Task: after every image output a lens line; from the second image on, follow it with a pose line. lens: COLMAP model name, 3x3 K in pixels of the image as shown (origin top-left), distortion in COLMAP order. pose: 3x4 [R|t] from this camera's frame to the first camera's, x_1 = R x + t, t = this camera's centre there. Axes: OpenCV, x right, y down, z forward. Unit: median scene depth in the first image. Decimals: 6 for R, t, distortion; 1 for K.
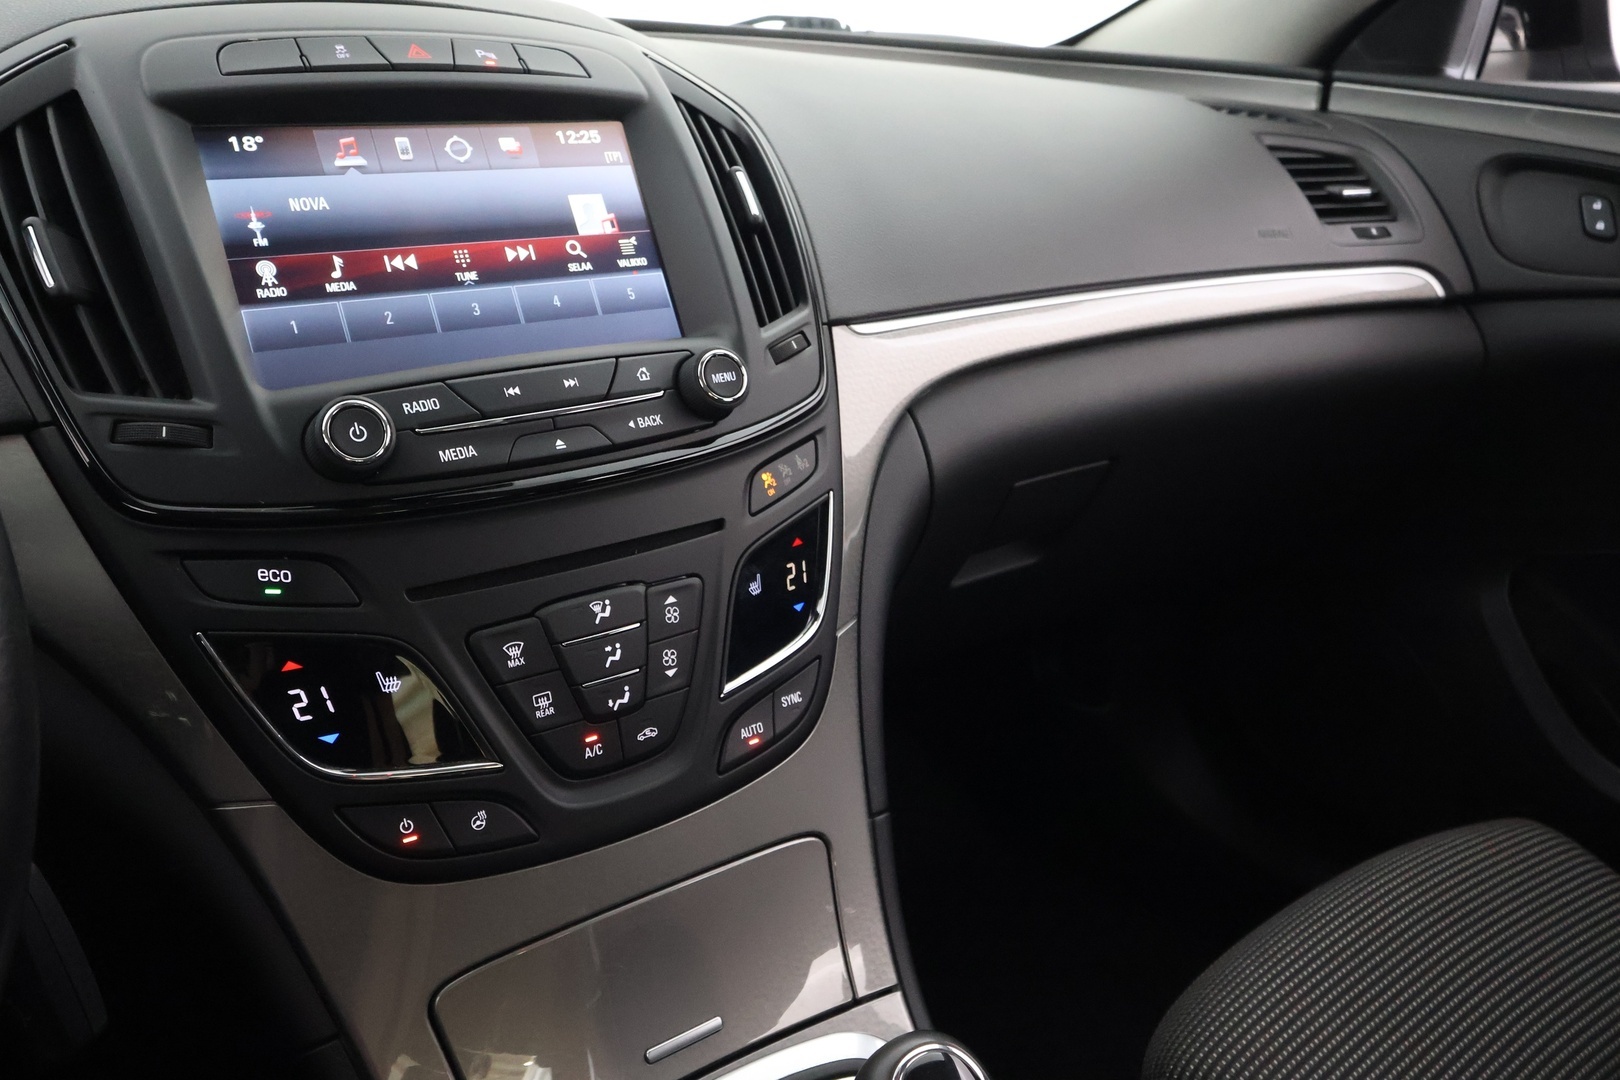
lens RADIAL K [[1256.8, 0, 810.0], [0, 1256.8, 540.0], [0, 0, 1]] dist [0.003909, 0.004882]
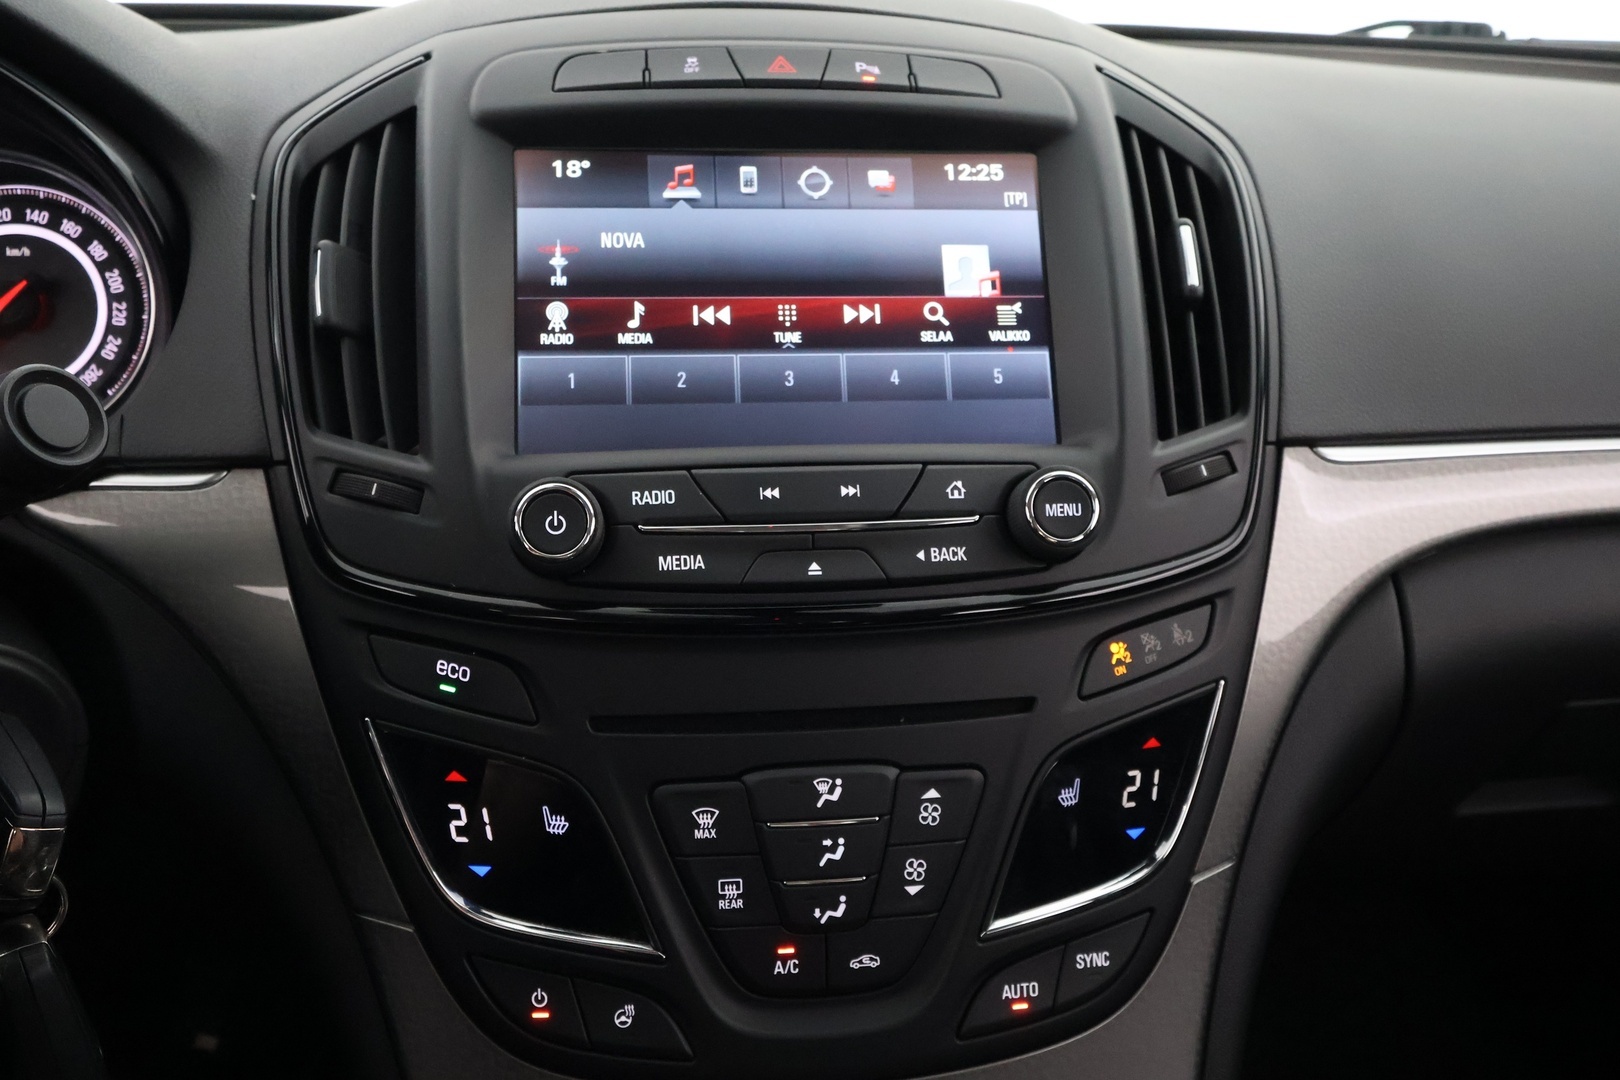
lens RADIAL K [[1256.8, 0, 810.0], [0, 1256.8, 540.0], [0, 0, 1]] dist [0.003909, 0.004882]
pose [[0.872766, 0.171478, -0.457028, 0.141769], [-0.176729, 0.983752, 0.031613, -0.111752], [0.455023, 0.053179, 0.888890, 0.294120]]
